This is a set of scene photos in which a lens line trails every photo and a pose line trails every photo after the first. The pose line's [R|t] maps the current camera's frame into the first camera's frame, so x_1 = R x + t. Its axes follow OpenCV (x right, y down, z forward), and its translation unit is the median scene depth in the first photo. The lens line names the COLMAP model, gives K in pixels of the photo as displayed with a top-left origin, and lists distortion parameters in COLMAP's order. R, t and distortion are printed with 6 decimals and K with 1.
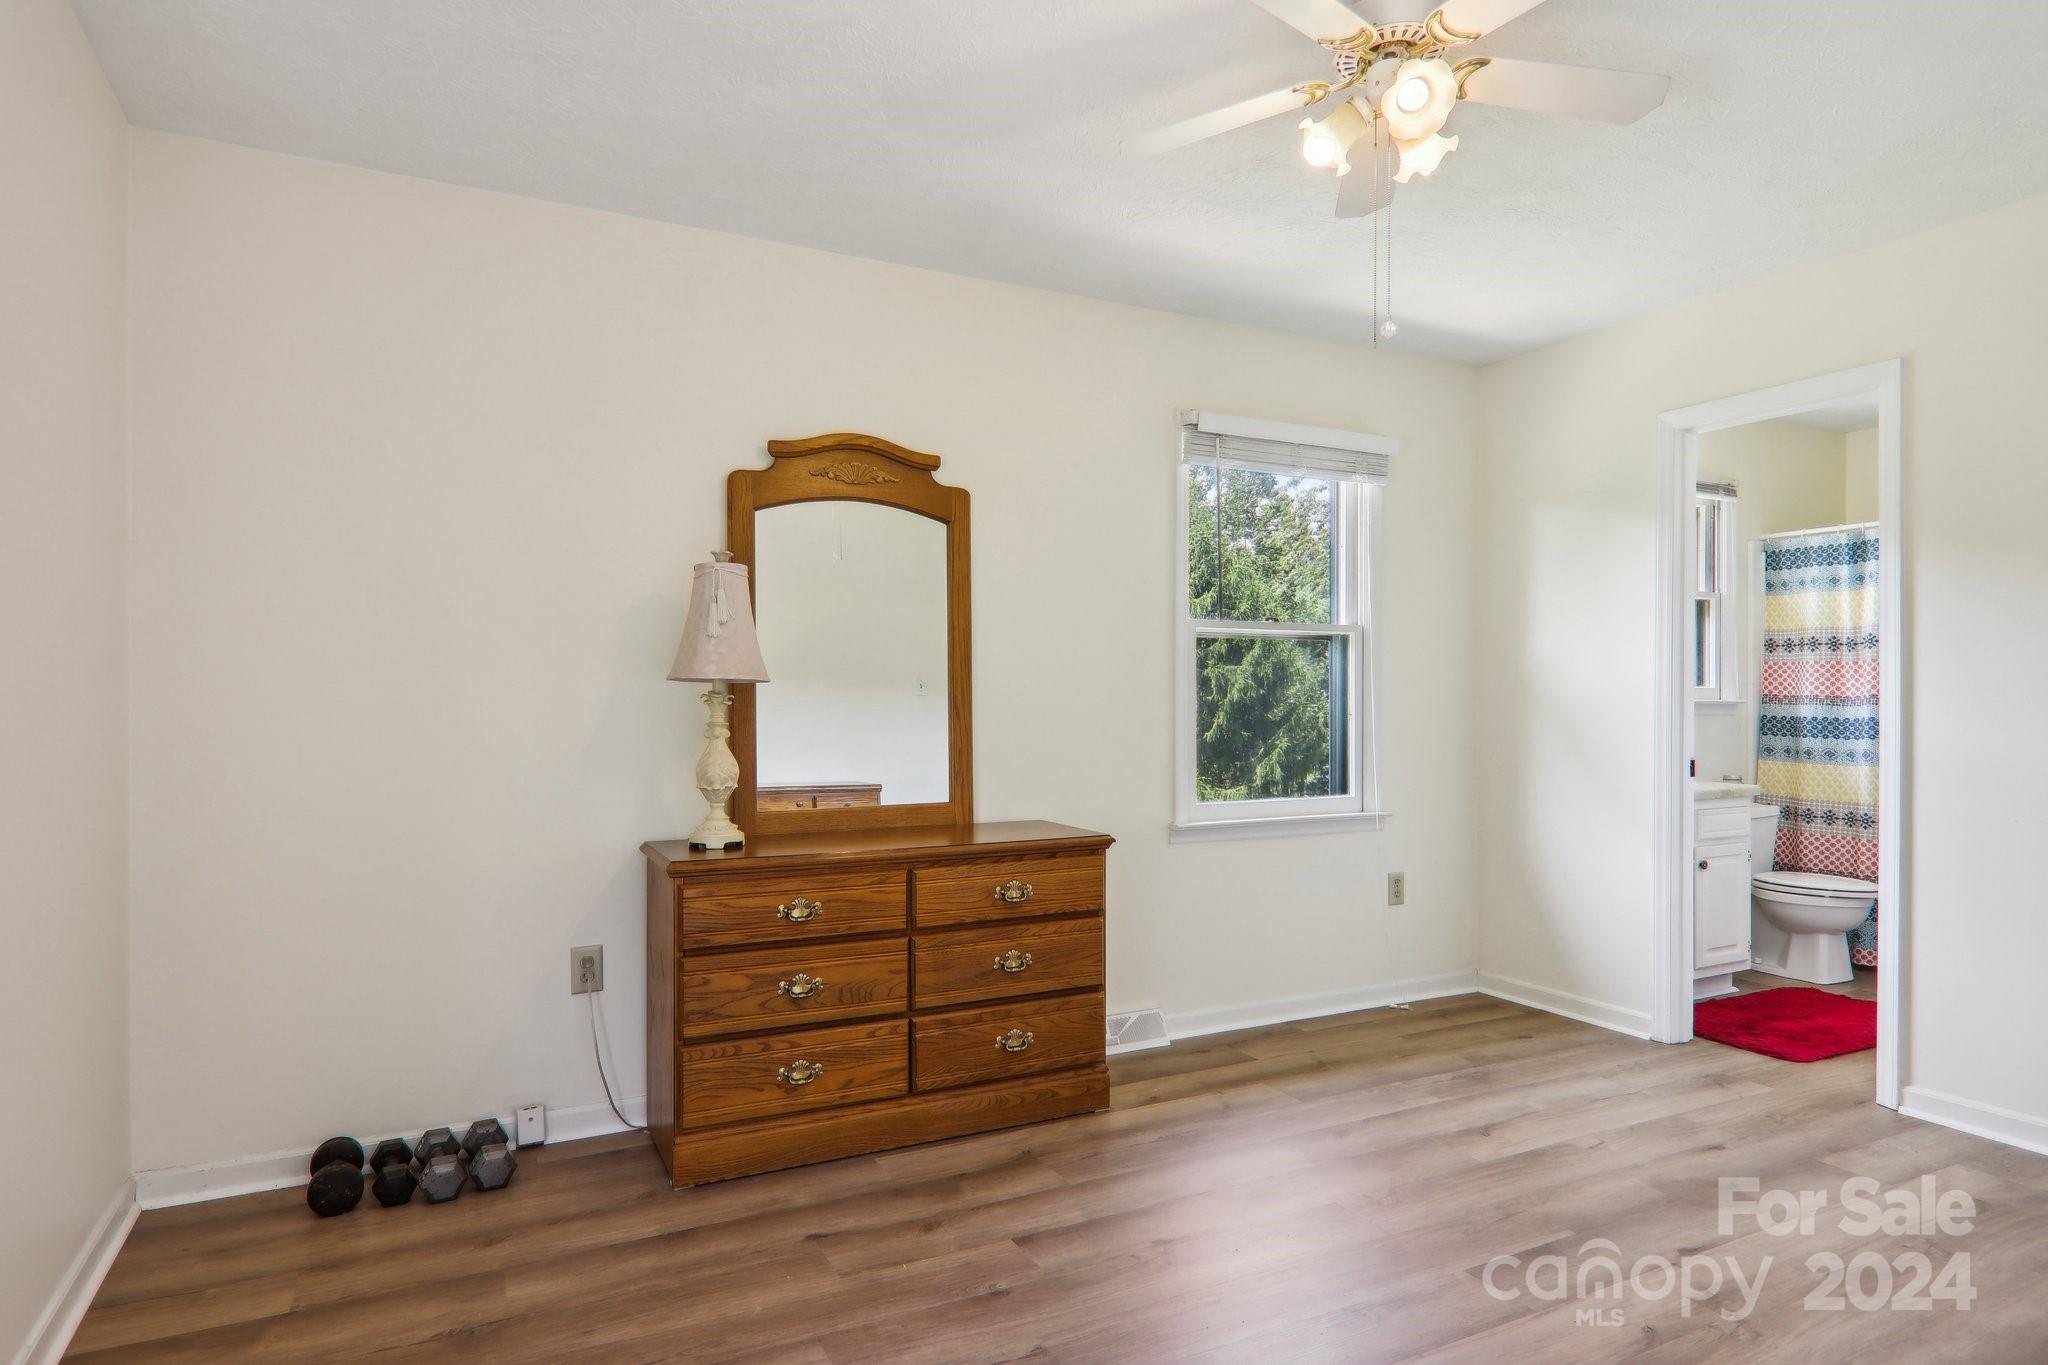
lens RADIAL K [[1175.7, 0, 1019.0], [0, 1175.7, 682.8], [0, 0, 1]] dist [0.015533, -0.018975]
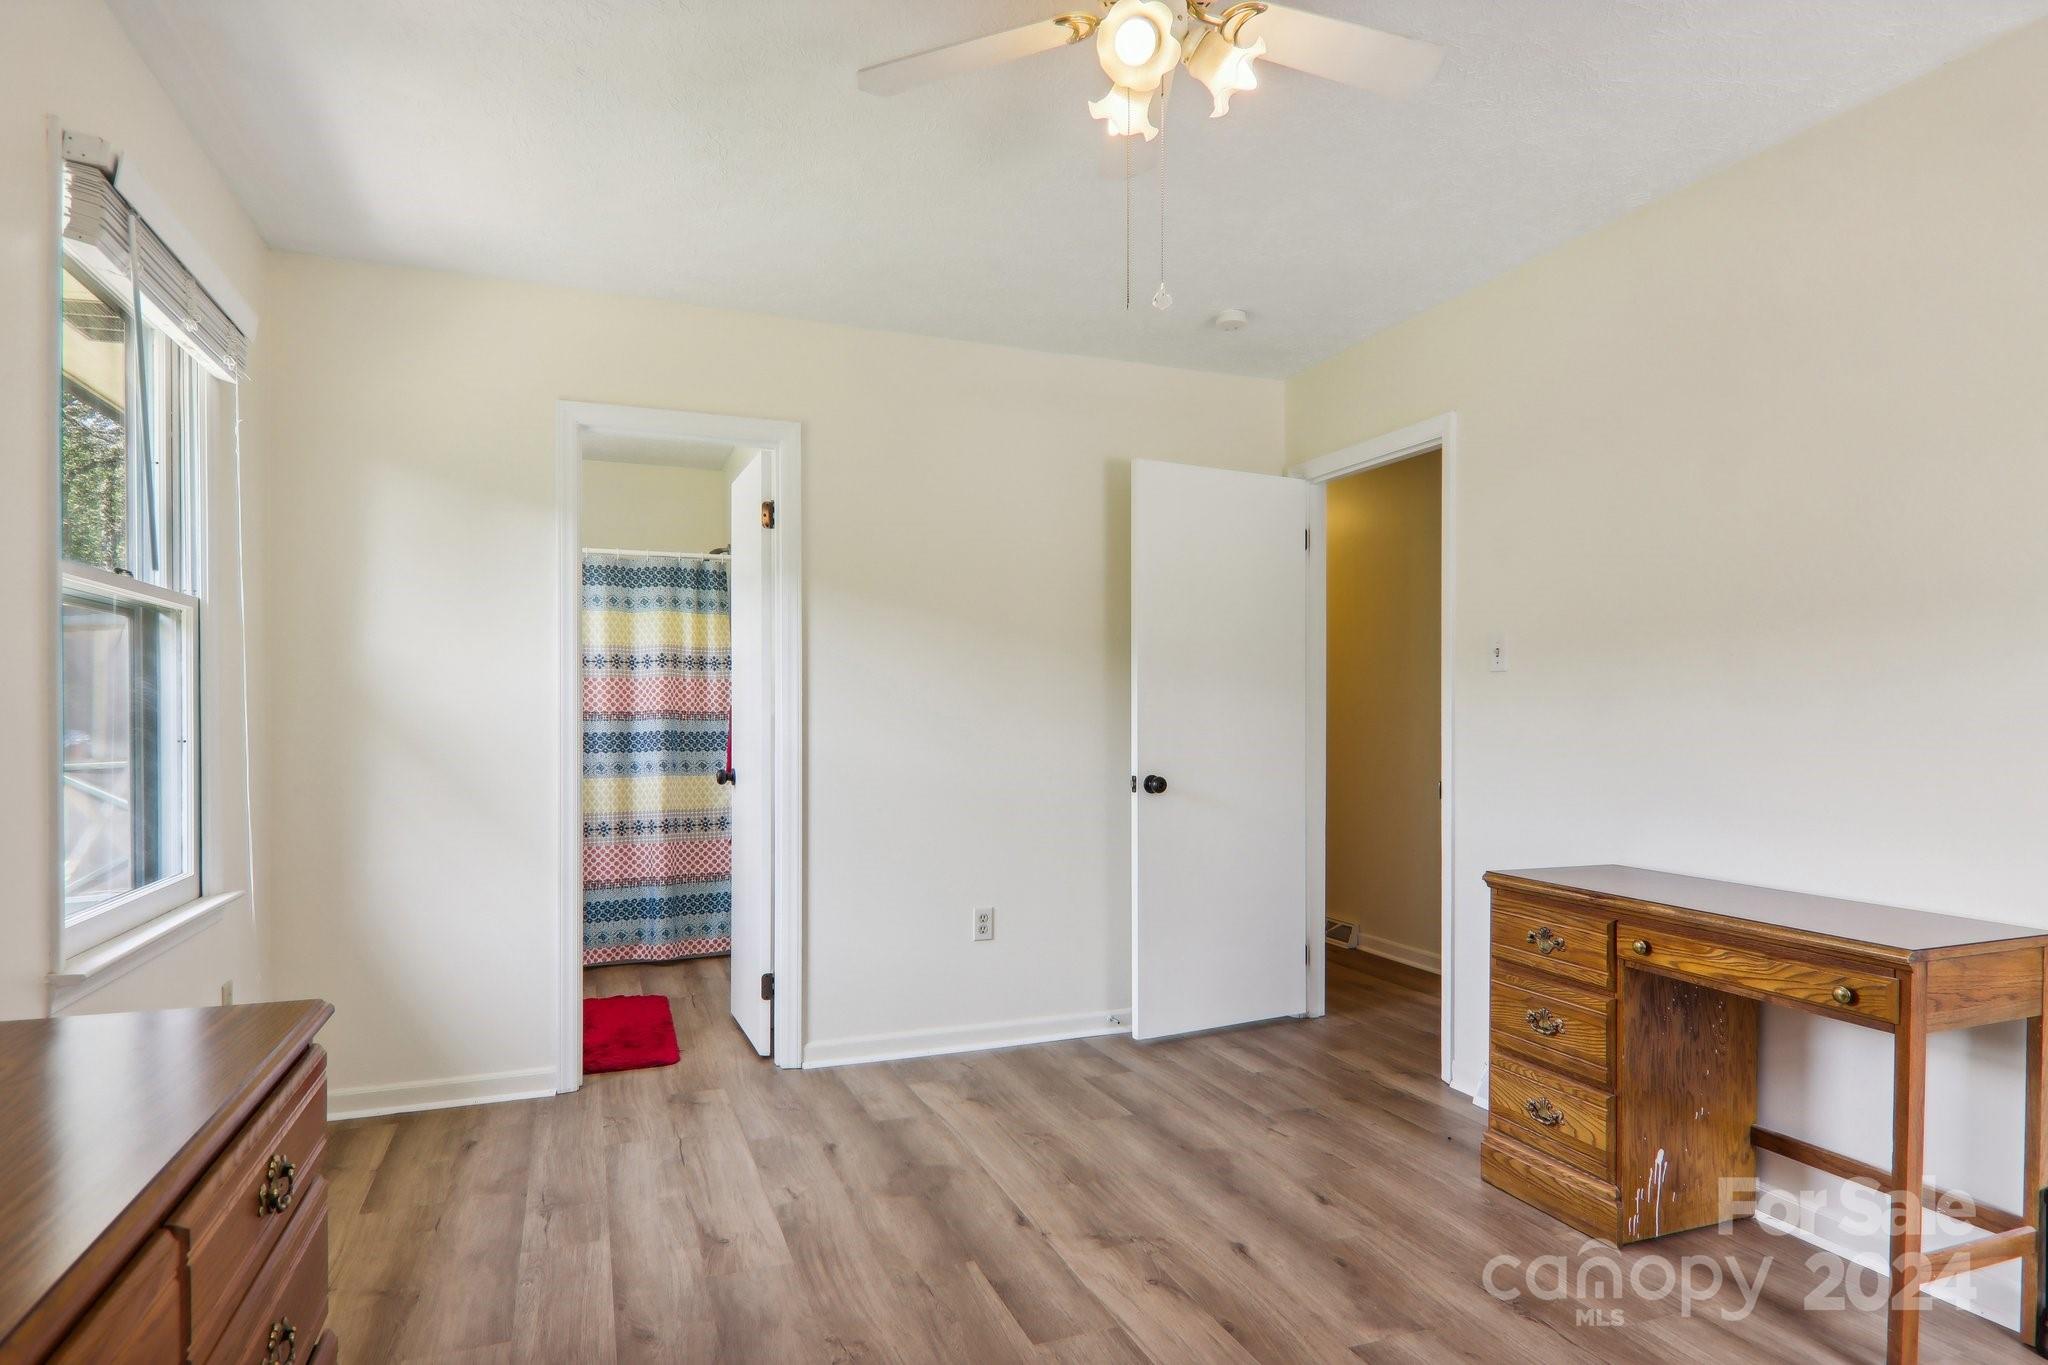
lens RADIAL K [[1175.7, 0, 1026.2], [0, 1175.7, 735.8], [0, 0, 1]] dist [0.015533, -0.018975]
pose [[0.095470, -0.028288, 0.995030, -0.336396], [-0.009083, 0.999530, 0.029287, -0.000851], [-0.995391, -0.011834, 0.095168, 0.592700]]
